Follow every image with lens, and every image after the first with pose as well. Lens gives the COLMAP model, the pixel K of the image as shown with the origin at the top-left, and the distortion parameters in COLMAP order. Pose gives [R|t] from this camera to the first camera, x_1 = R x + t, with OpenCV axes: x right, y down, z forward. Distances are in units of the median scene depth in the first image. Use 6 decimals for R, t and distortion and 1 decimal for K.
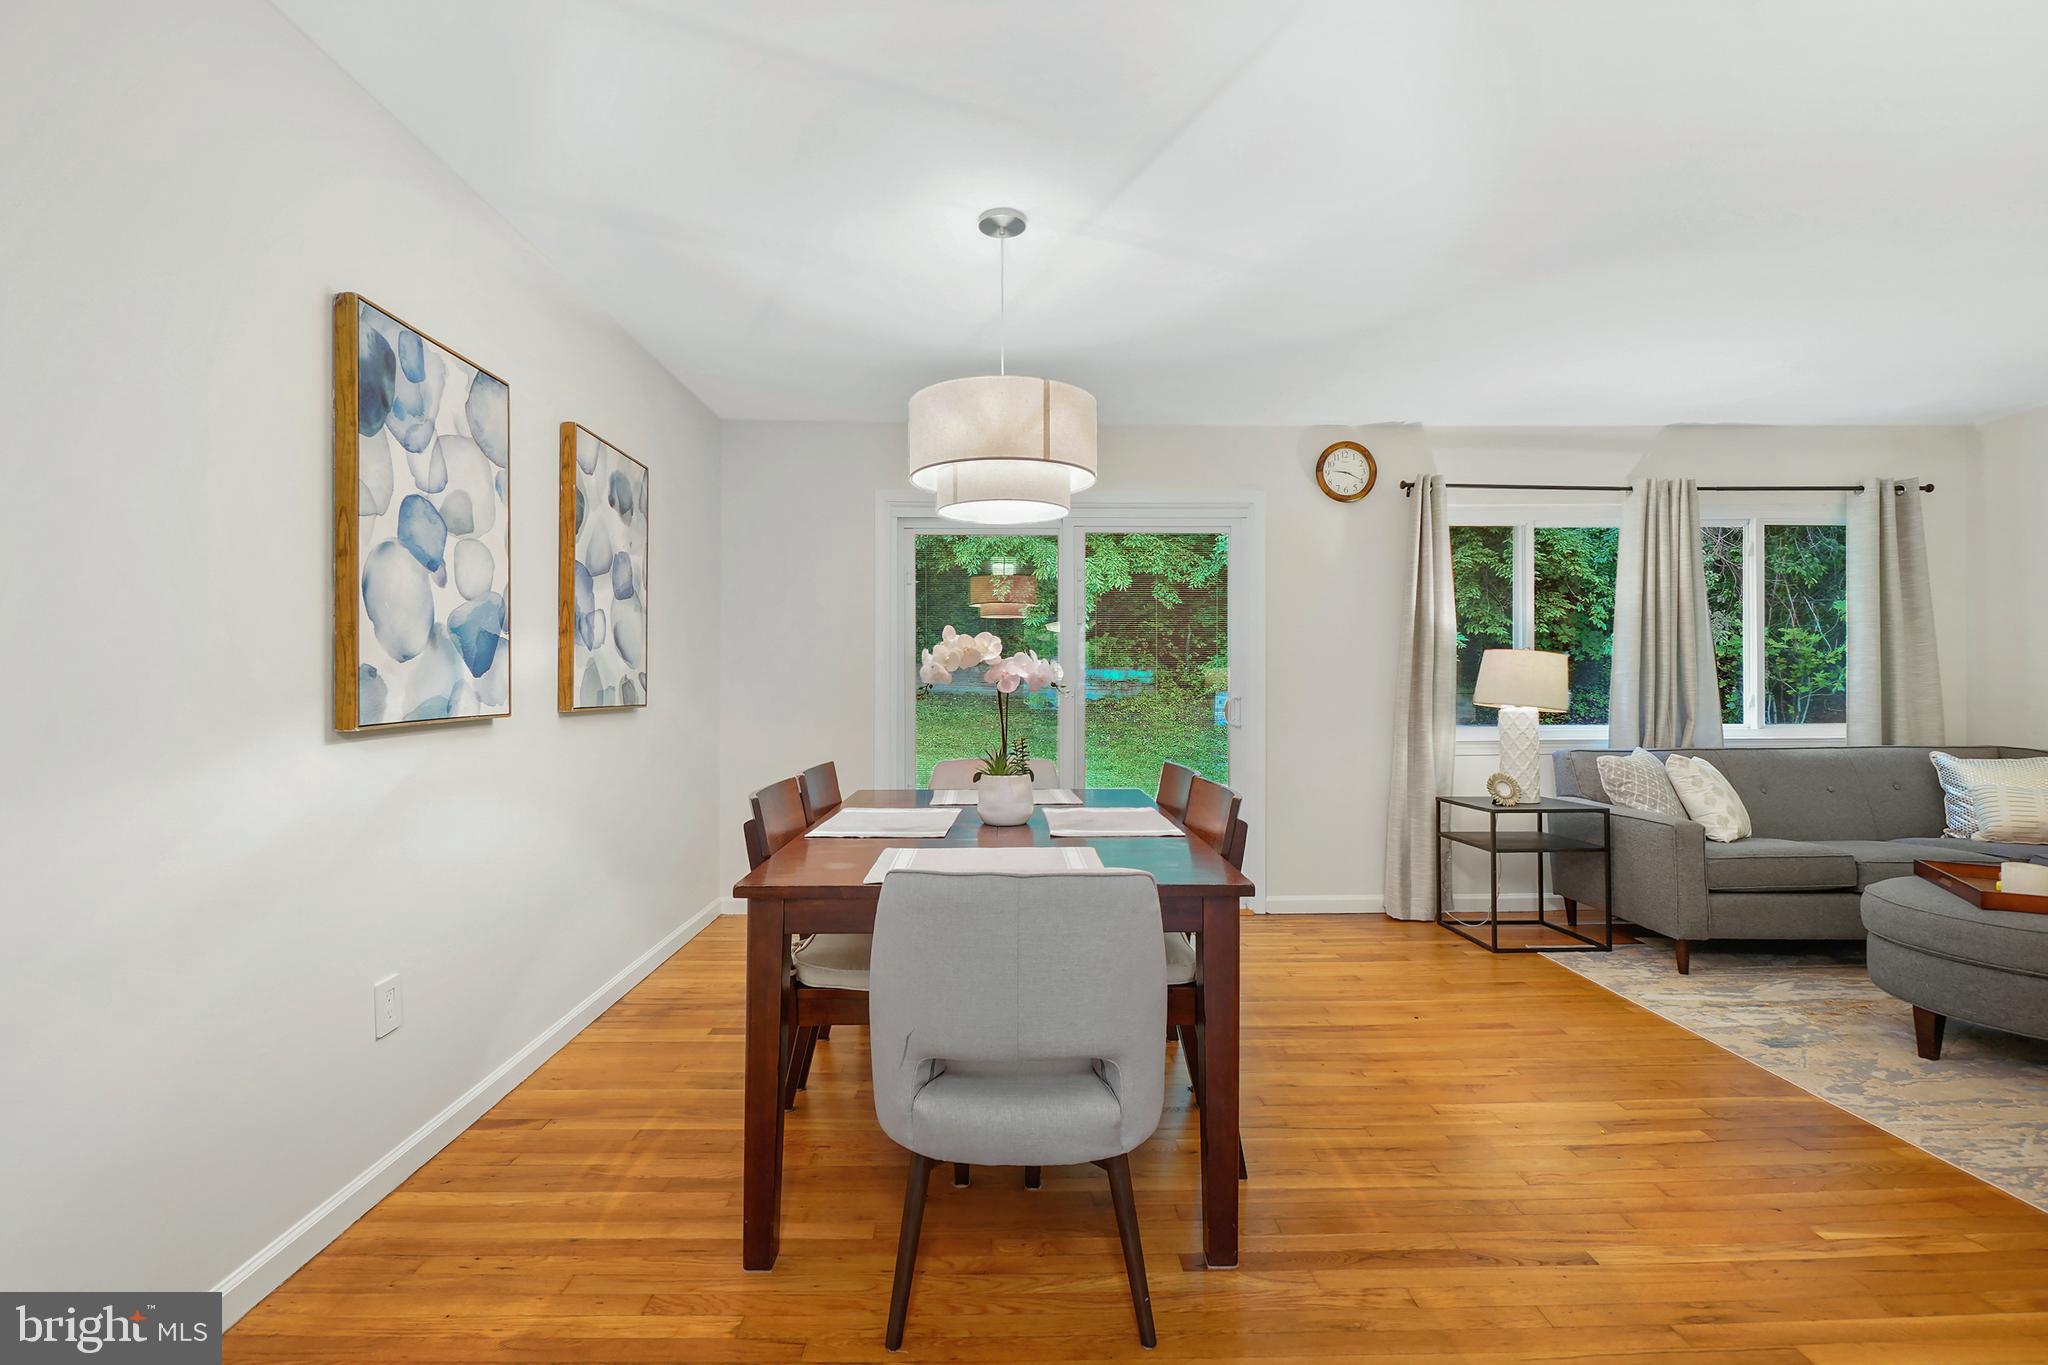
lens RADIAL K [[919.5, 0, 1015.3], [0, 919.5, 678.3], [0, 0, 1]] dist [-0.001448, -0.000683]
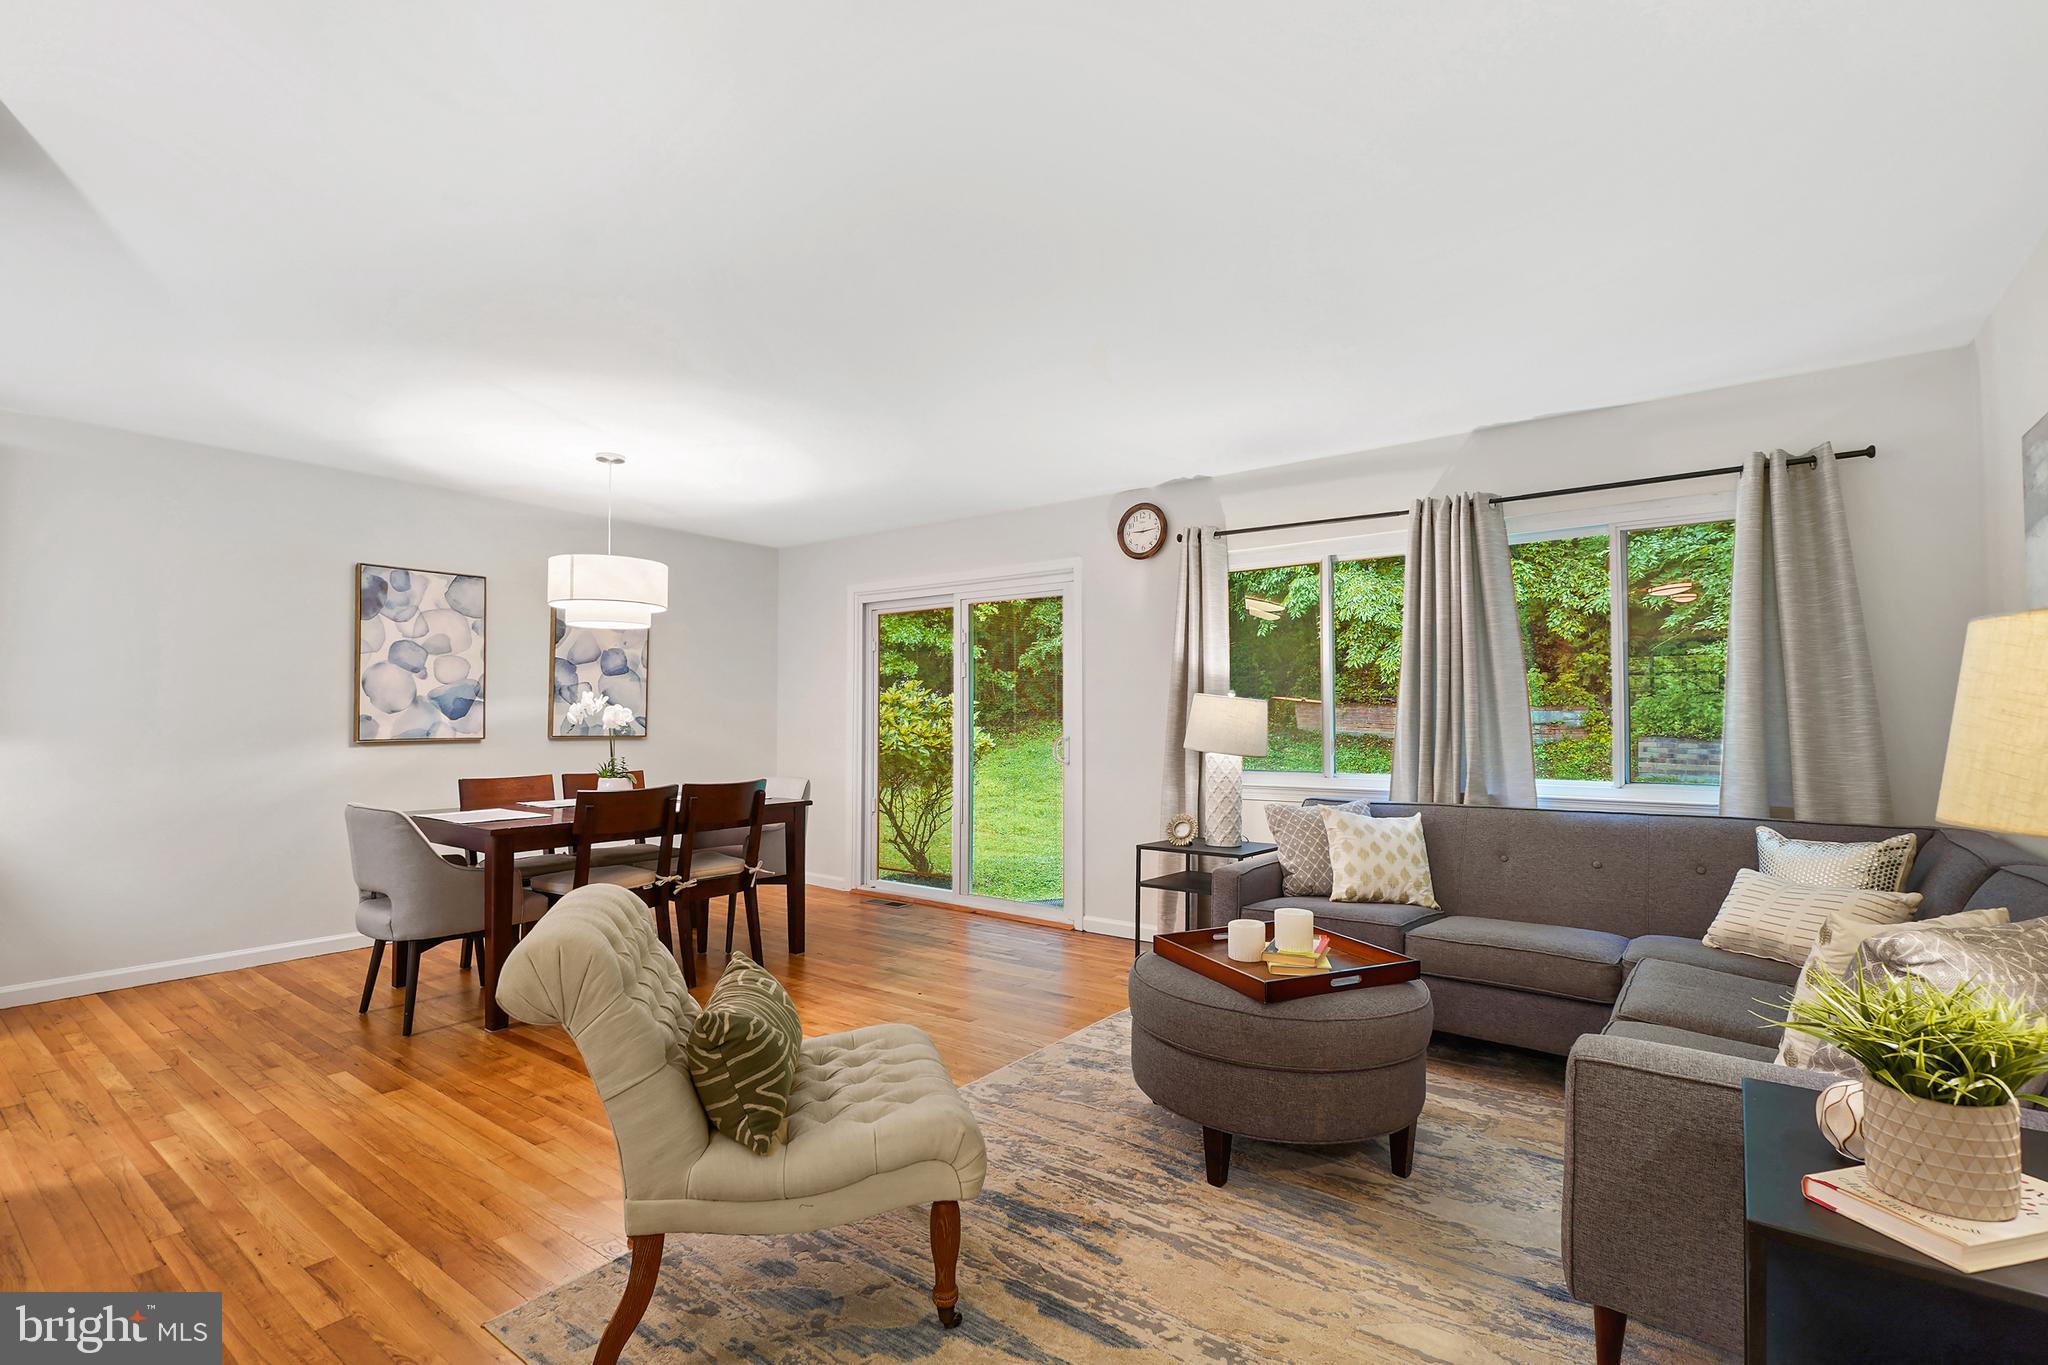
lens RADIAL K [[924.0, 0, 1030.1], [0, 924.0, 700.4], [0, 0, 1]] dist [-0.000500, -0.000493]
pose [[0.792414, -0.009409, -0.609911, 1.213864], [-0.002181, 0.999831, -0.018259, -0.006853], [0.609980, 0.015799, 0.792259, 0.080706]]
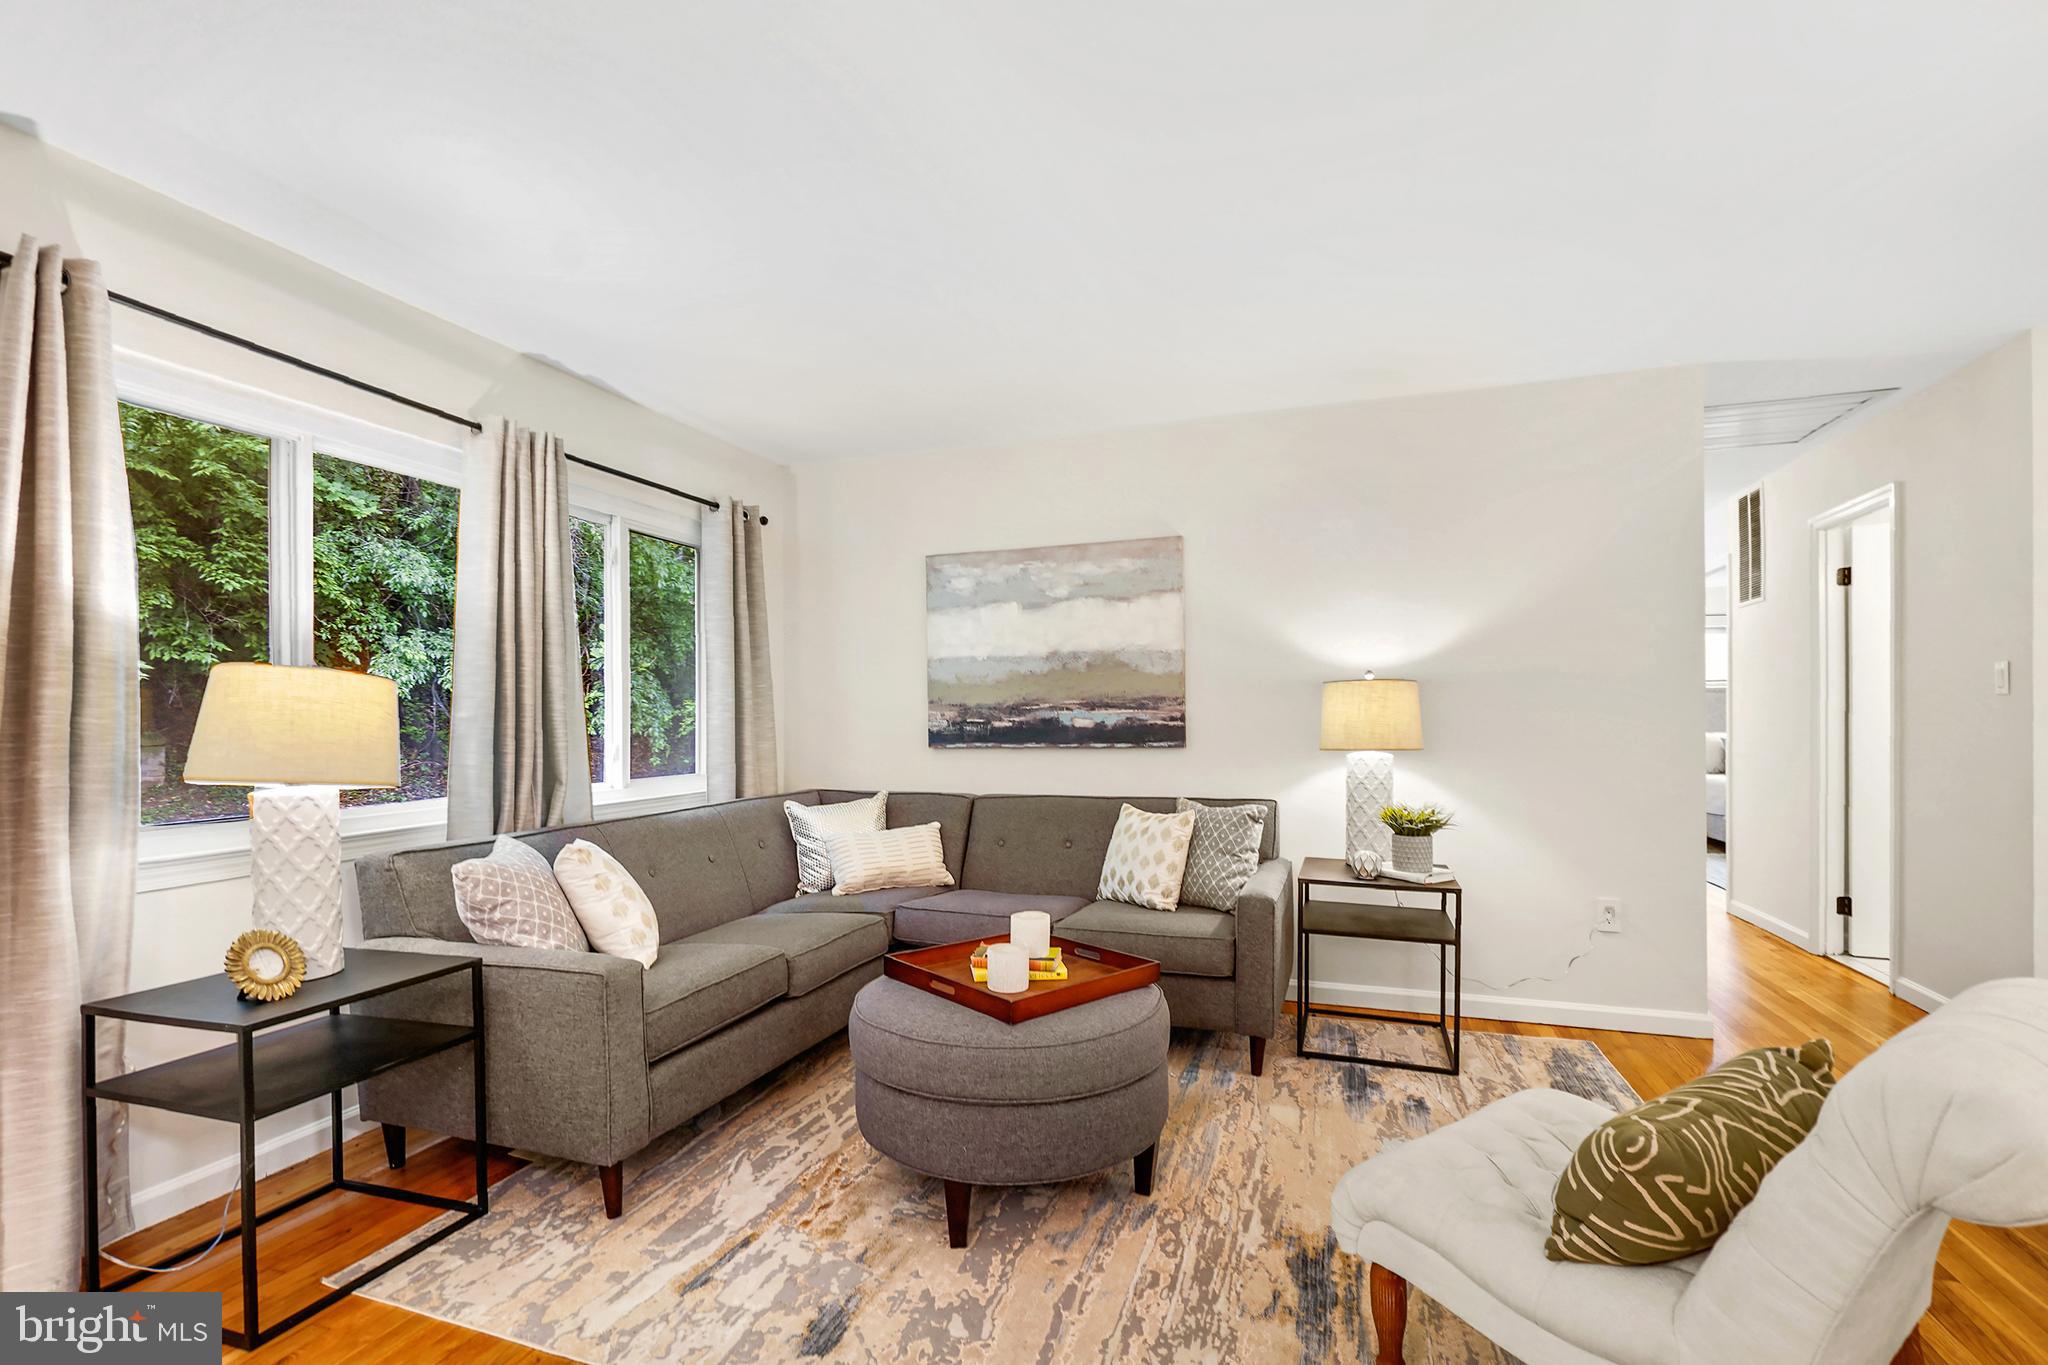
lens RADIAL K [[915.8, 0, 1026.6], [0, 915.8, 714.1], [0, 0, 1]] dist [0.007850, -0.008019]
pose [[0.339683, 0.003246, 0.940534, 0.263694], [0.005931, 0.999967, -0.005593, -0.001866], [-0.940521, 0.007478, 0.339653, 0.561725]]
